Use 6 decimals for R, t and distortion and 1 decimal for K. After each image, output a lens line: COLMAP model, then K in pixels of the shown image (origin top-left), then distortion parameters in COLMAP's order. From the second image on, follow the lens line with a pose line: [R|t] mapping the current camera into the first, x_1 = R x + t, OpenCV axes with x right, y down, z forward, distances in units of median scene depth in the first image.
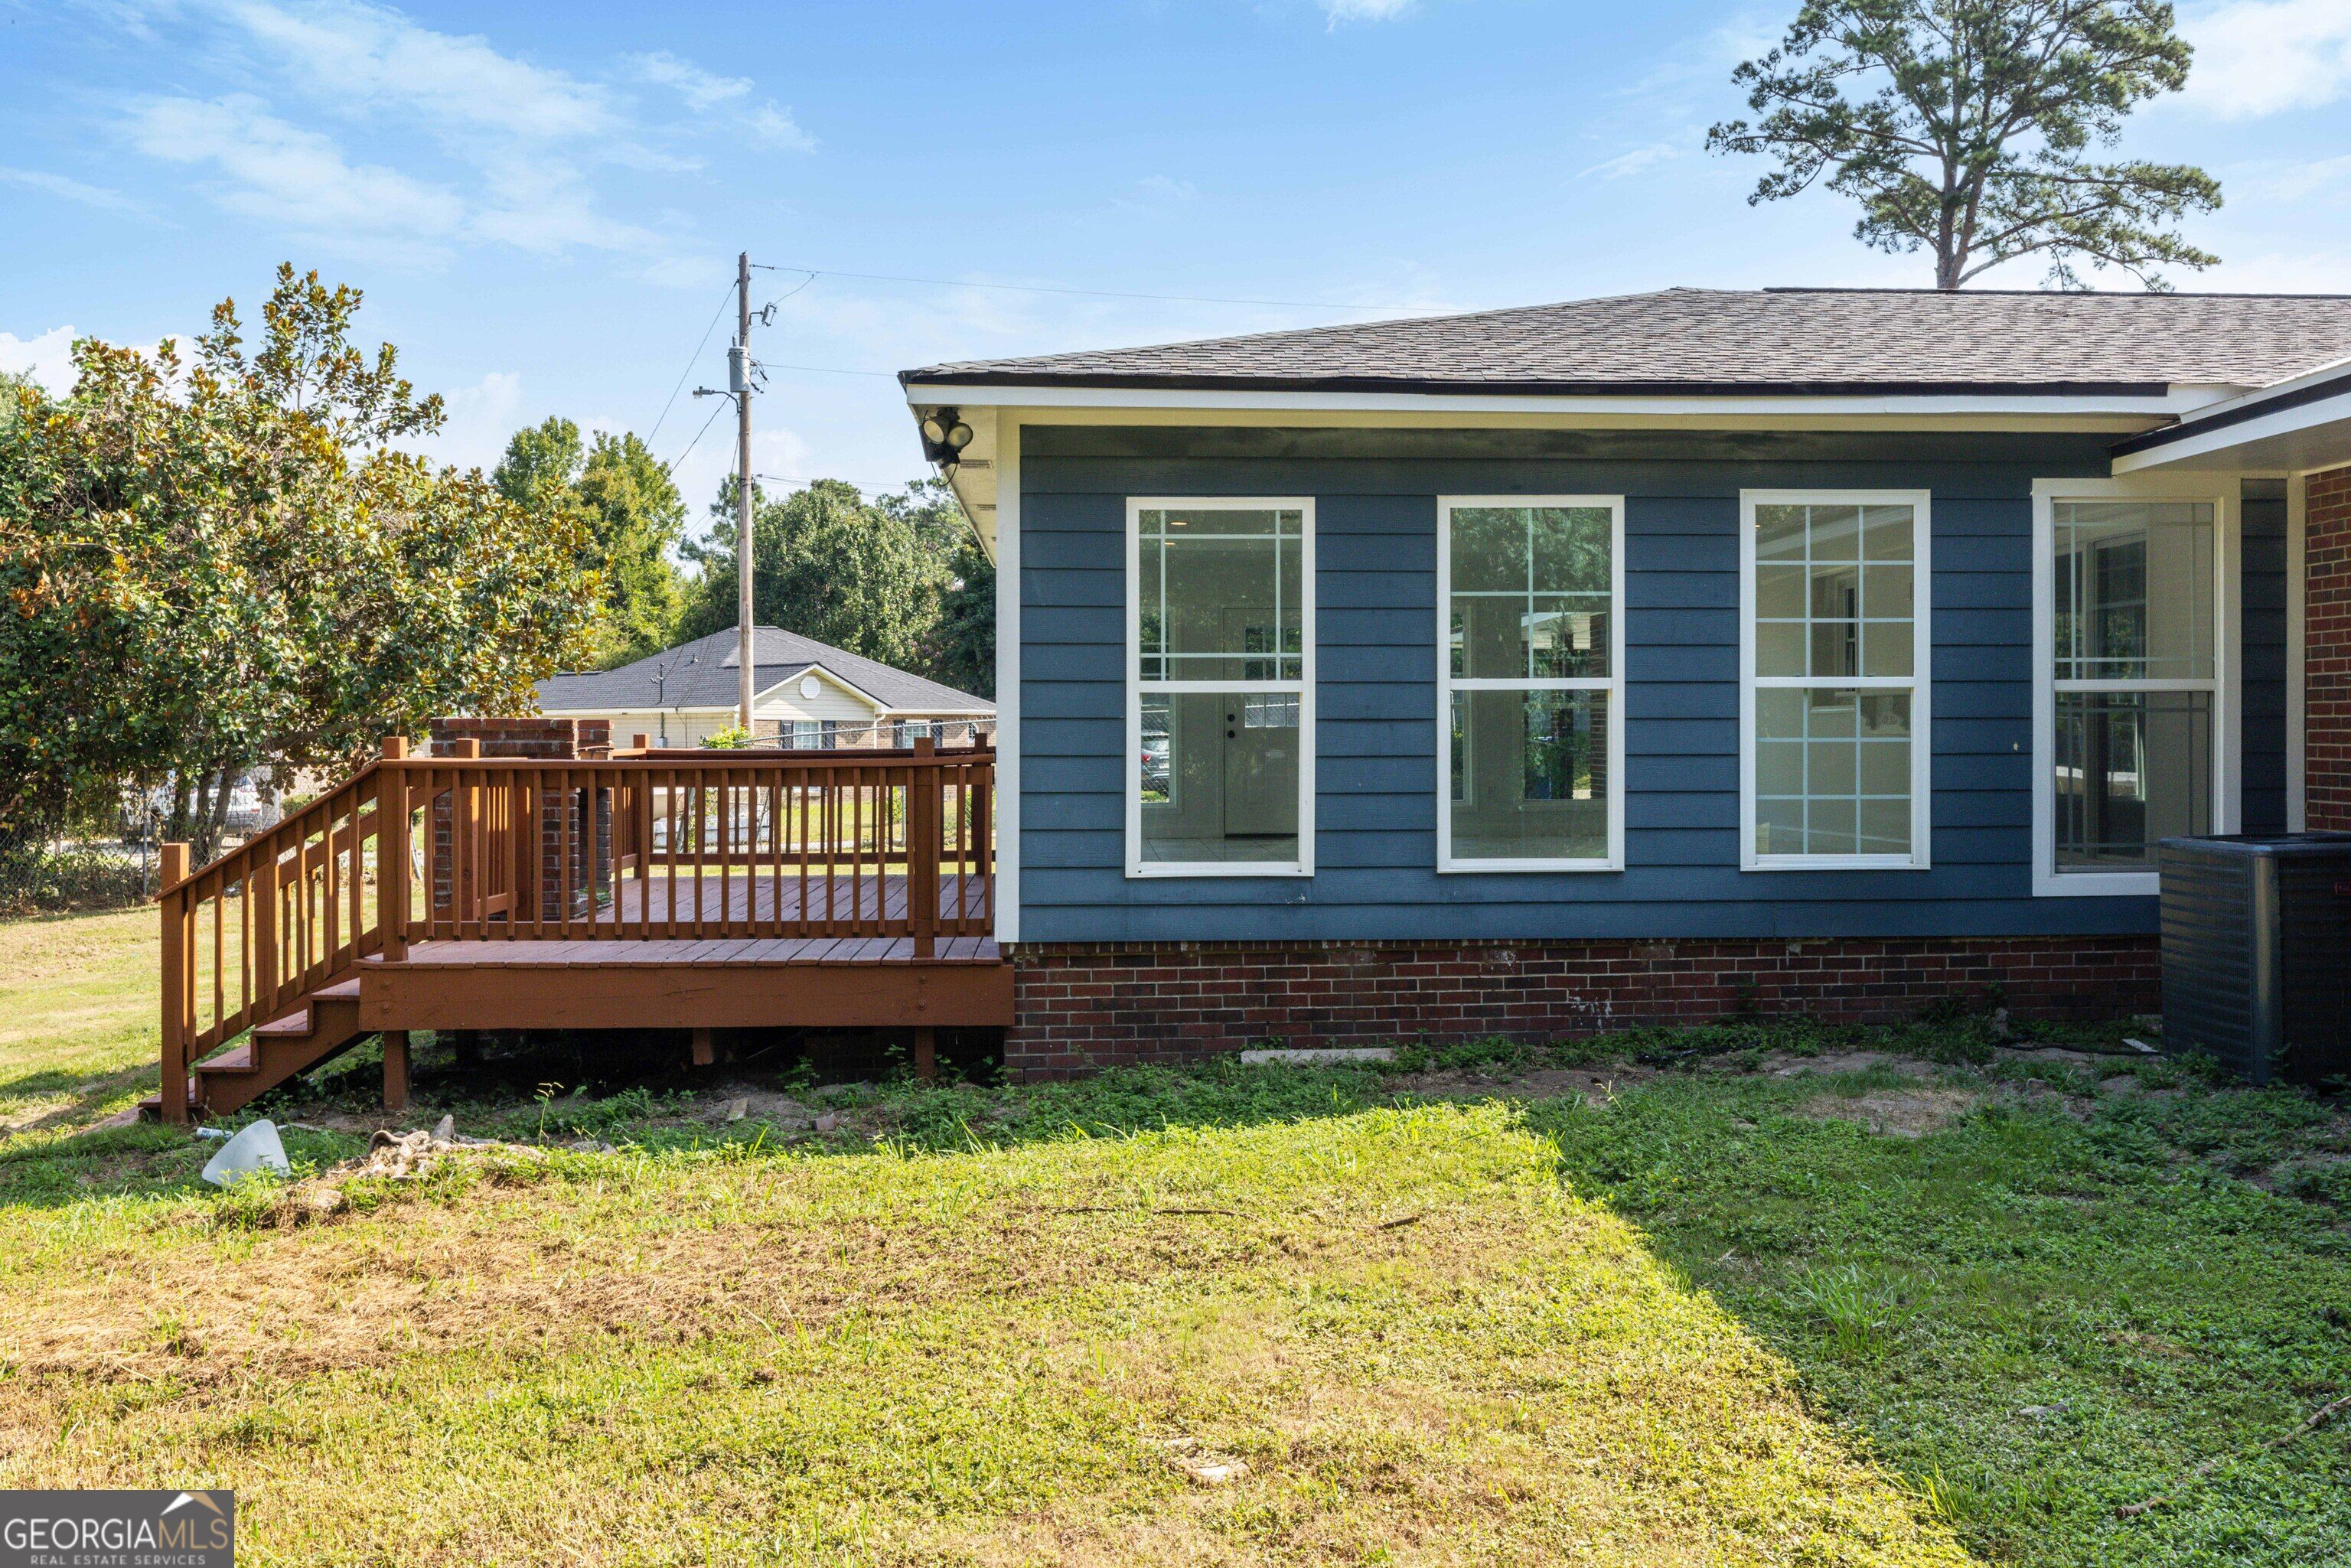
lens RADIAL K [[2207.4, 0, 1178.8], [0, 2207.4, 749.2], [0, 0, 1]] dist [0.008202, 0.002702]
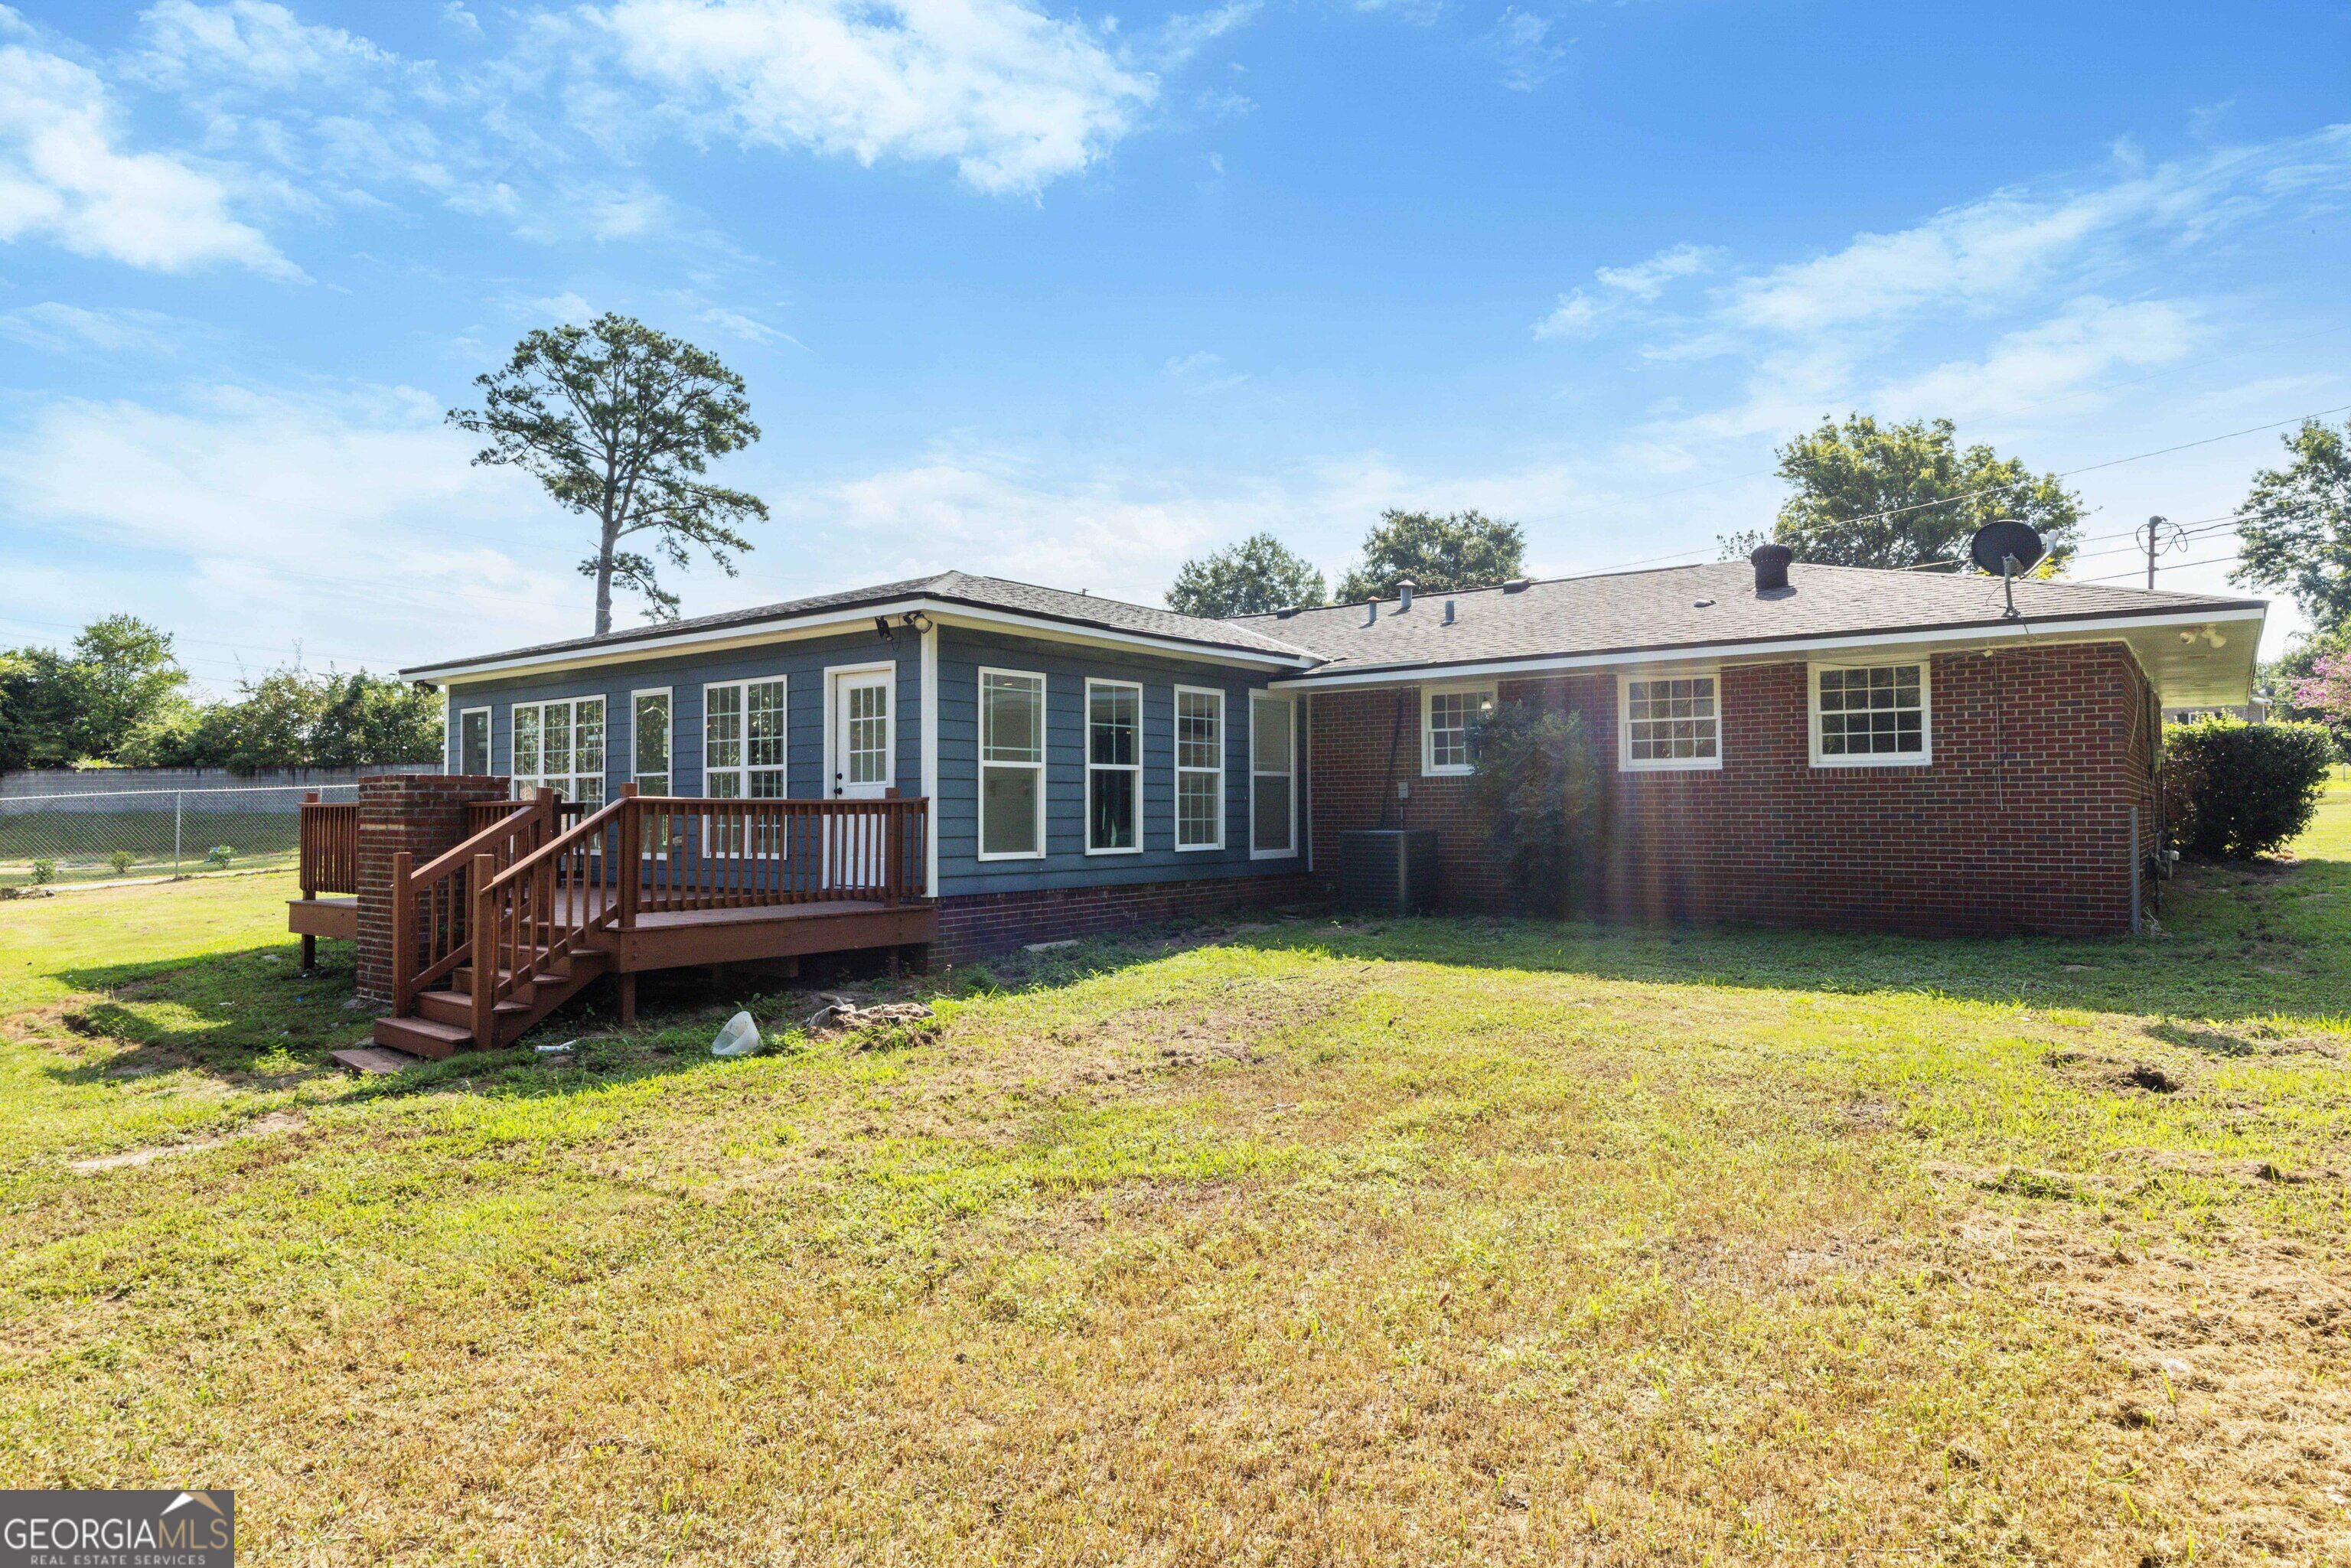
lens RADIAL K [[1412.2, 0, 1166.6], [0, 1412.2, 794.8], [0, 0, 1]] dist [0.008357, 0.000921]
pose [[0.644807, 0.009990, 0.764280, -0.711362], [0.010131, 0.999715, -0.021615, 0.023092], [-0.764278, 0.021680, 0.644522, 0.057857]]
